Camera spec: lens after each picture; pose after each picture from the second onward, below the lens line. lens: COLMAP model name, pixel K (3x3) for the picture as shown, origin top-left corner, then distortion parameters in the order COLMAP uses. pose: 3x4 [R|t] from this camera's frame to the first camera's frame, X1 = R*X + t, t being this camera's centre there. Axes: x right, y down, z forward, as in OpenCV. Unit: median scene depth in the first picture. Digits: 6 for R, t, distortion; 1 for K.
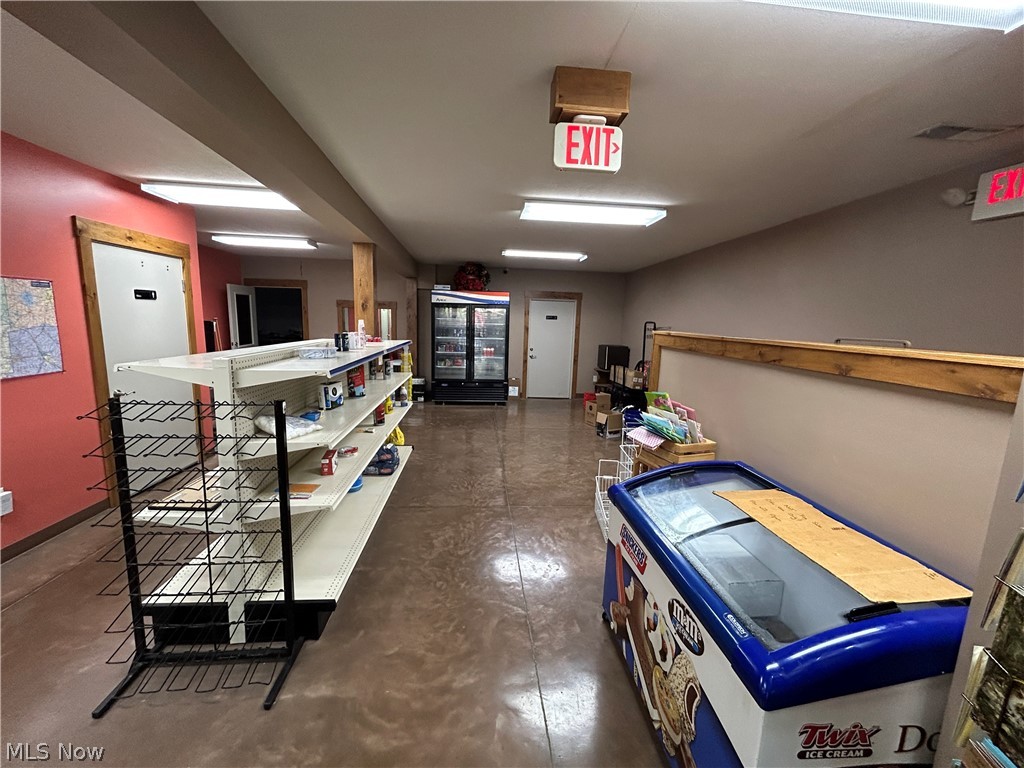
lens RADIAL K [[414.3, 0, 507.9], [0, 414.3, 382.0], [0, 0, 1]] dist [0.000527, 0.000368]
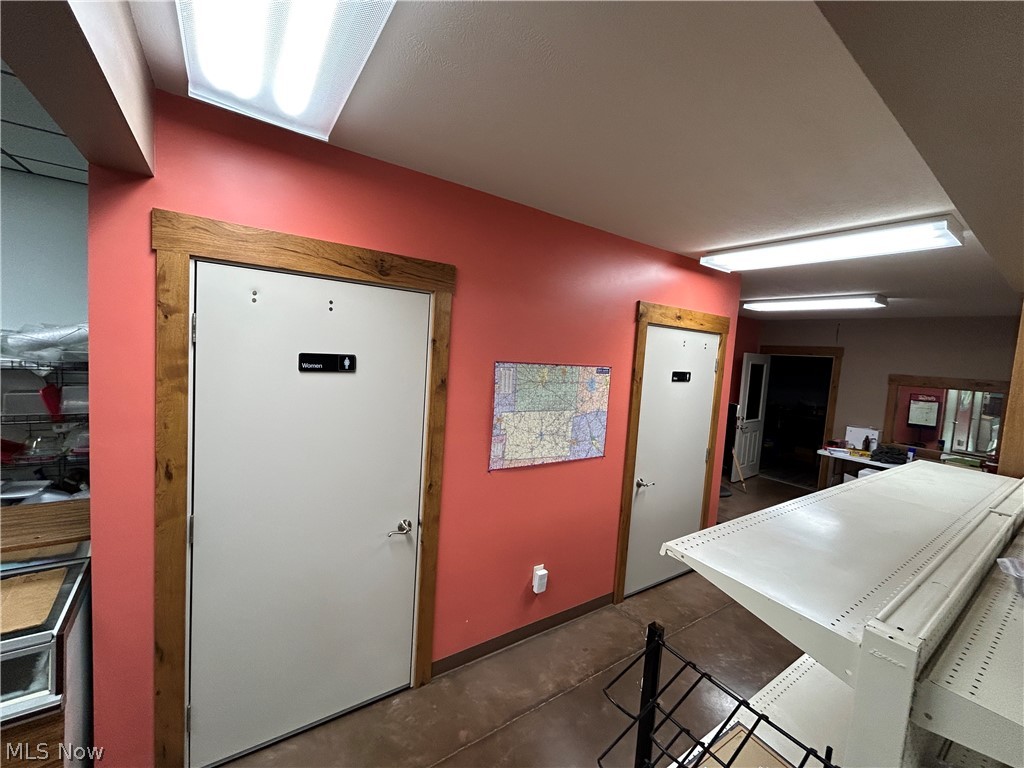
lens RADIAL K [[414.3, 0, 512.7], [0, 414.3, 379.2], [0, 0, 1]] dist [0.000527, 0.000368]
pose [[0.498357, 0.061400, -0.864795, -0.303776], [-0.183751, 0.982308, -0.036147, -0.115794], [0.847275, 0.176921, 0.500823, 0.261207]]
